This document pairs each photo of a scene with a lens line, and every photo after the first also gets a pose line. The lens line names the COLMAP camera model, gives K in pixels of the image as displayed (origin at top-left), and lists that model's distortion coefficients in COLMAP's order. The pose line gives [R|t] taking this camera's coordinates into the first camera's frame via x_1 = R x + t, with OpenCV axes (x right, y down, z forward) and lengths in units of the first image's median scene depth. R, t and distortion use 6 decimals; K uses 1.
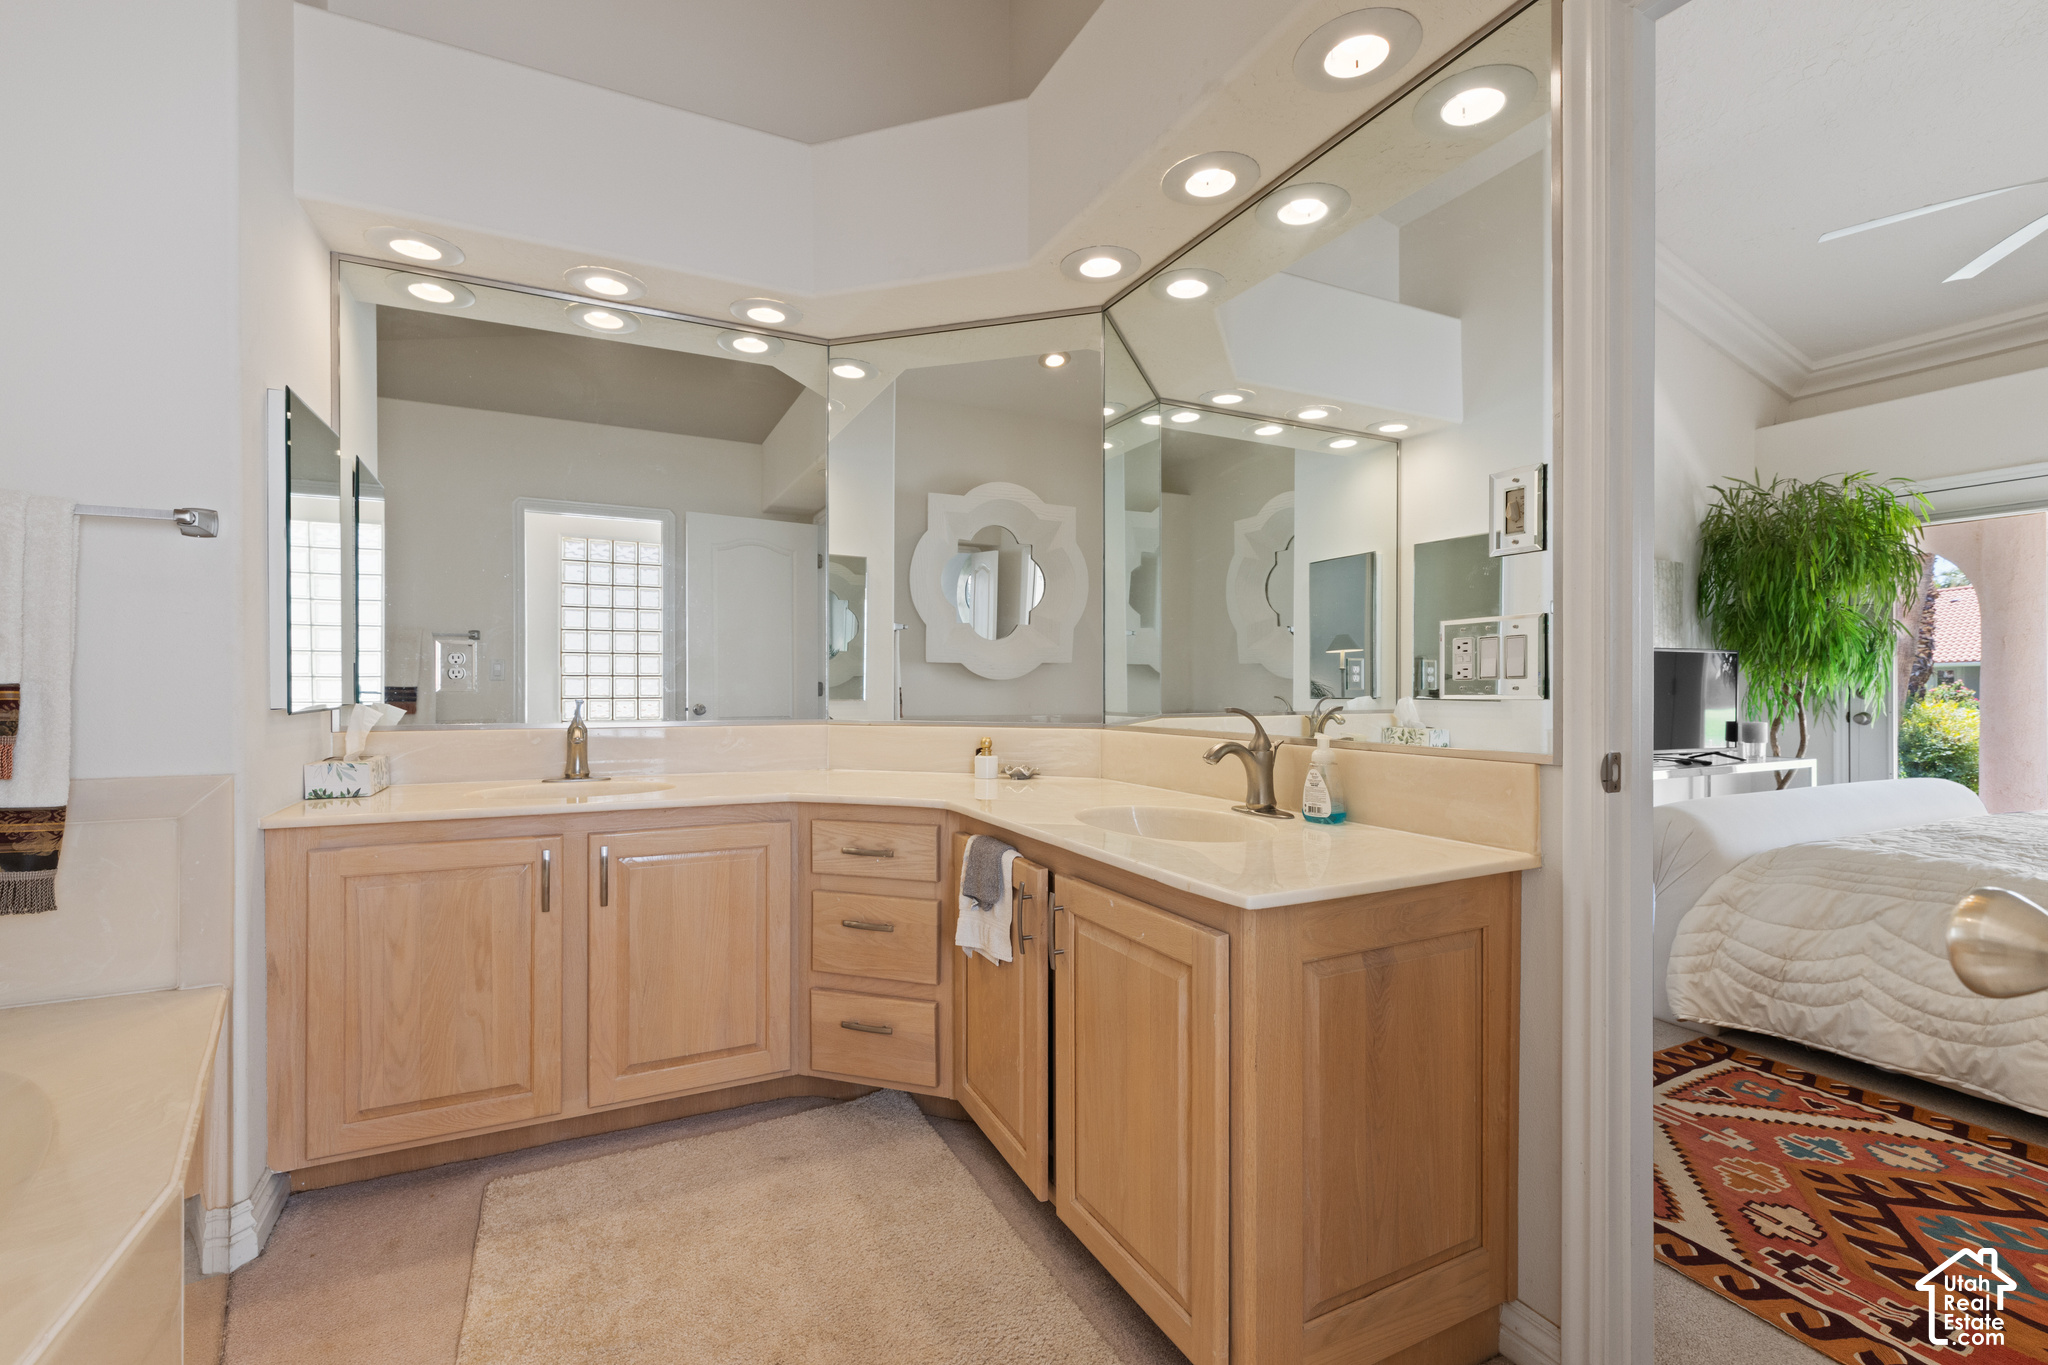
lens RADIAL K [[887.2, 0, 1026.3], [0, 887.2, 684.0], [0, 0, 1]] dist [-0.002078, 0.002591]
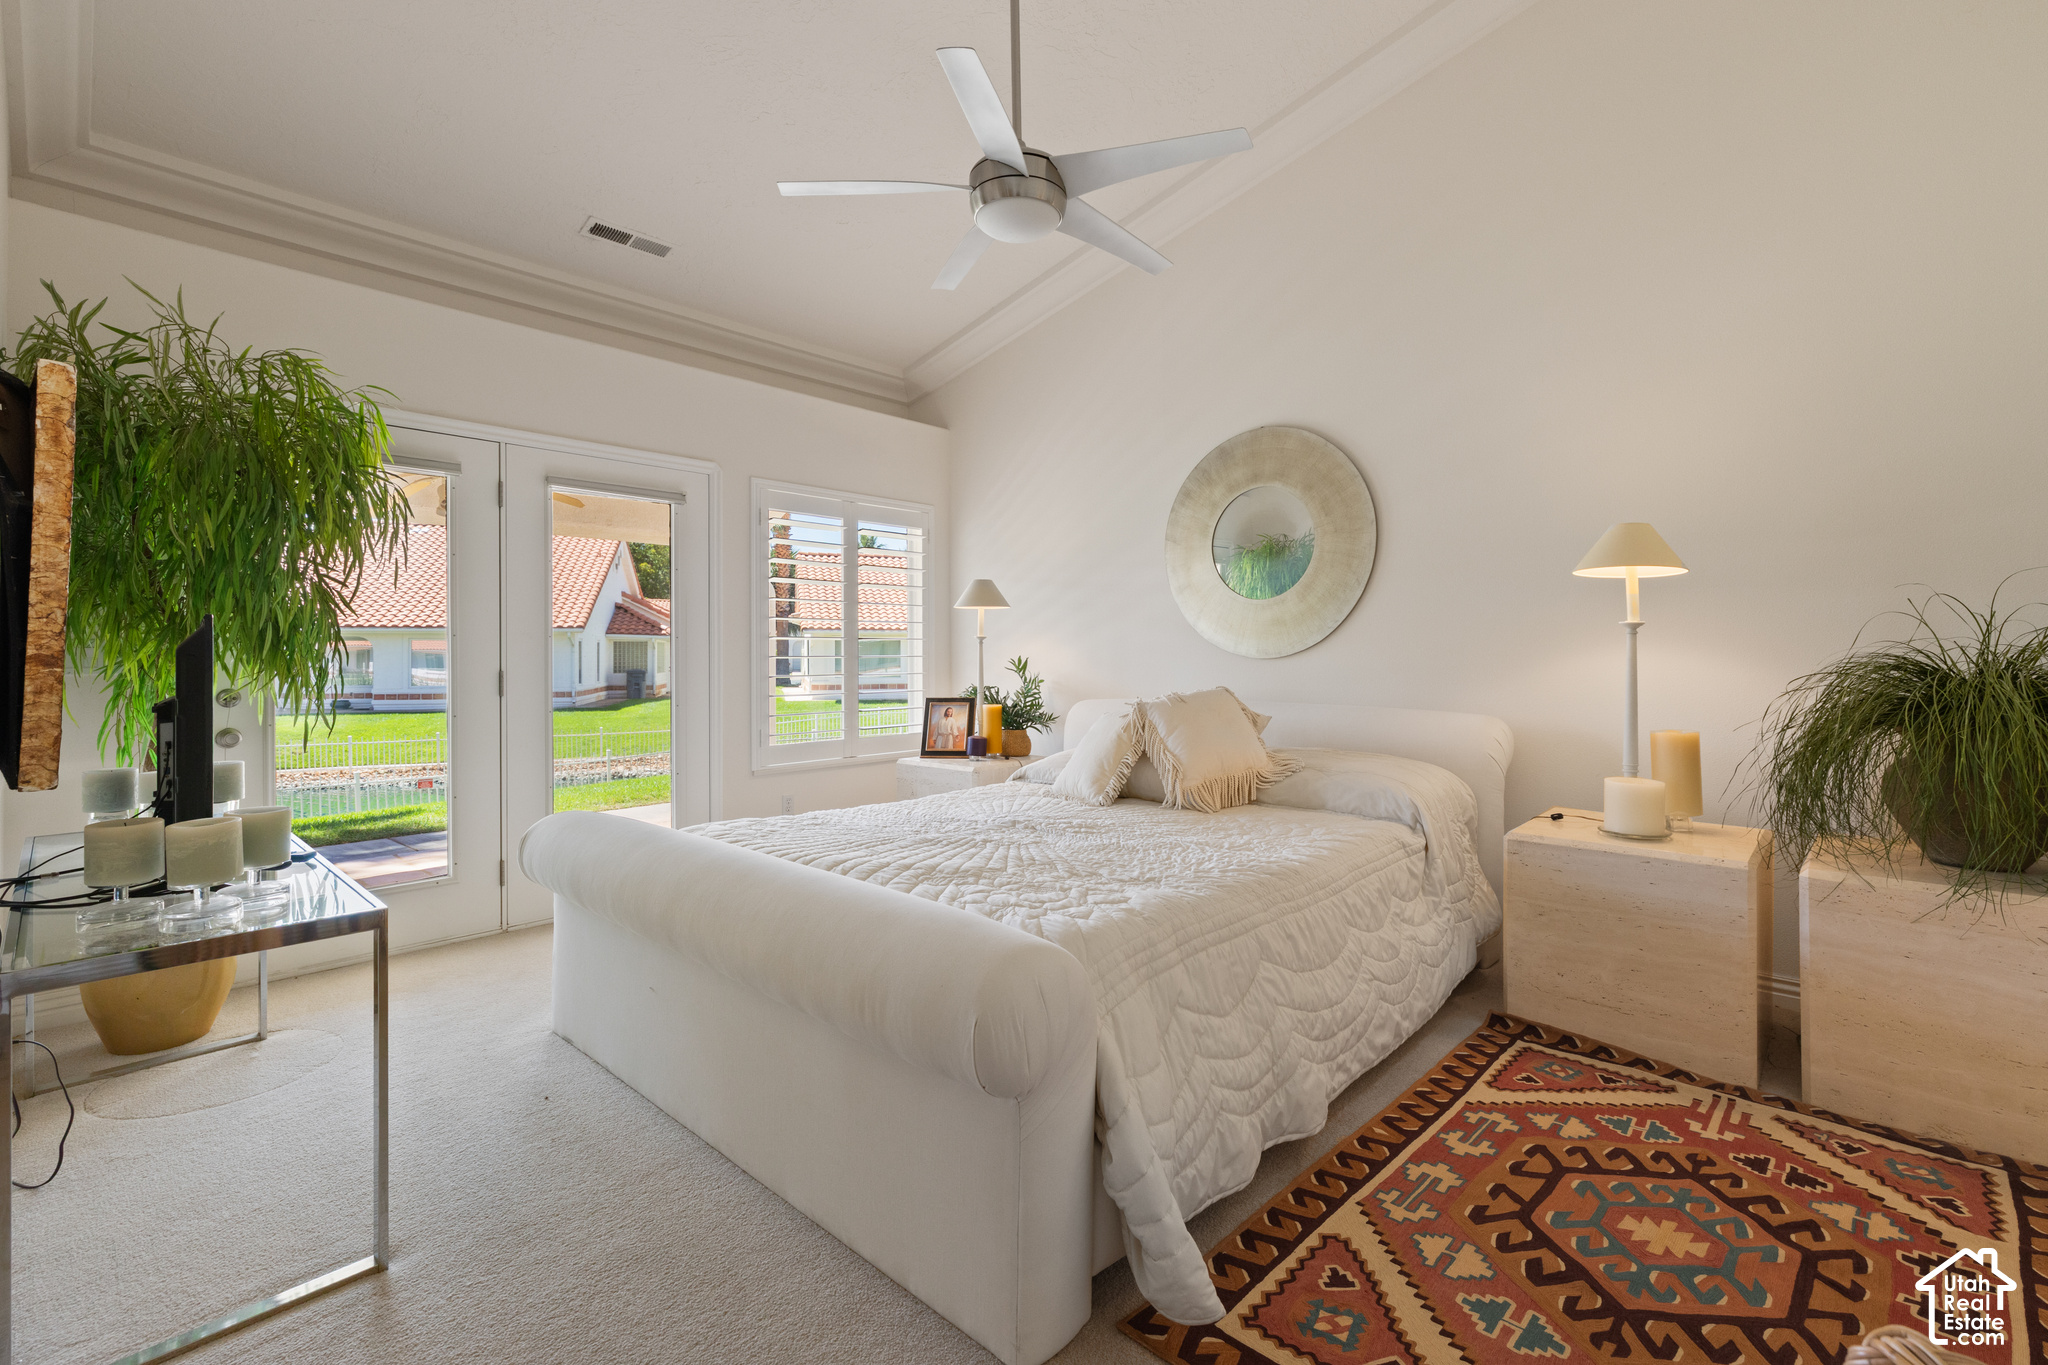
lens RADIAL K [[887.2, 0, 1024.8], [0, 887.2, 677.9], [0, 0, 1]] dist [-0.002078, 0.002591]
pose [[-0.356467, 0.002624, 0.934304, 0.350509], [0.005135, 0.999986, -0.000850, -0.012751], [-0.934294, 0.004495, -0.356476, 1.663850]]
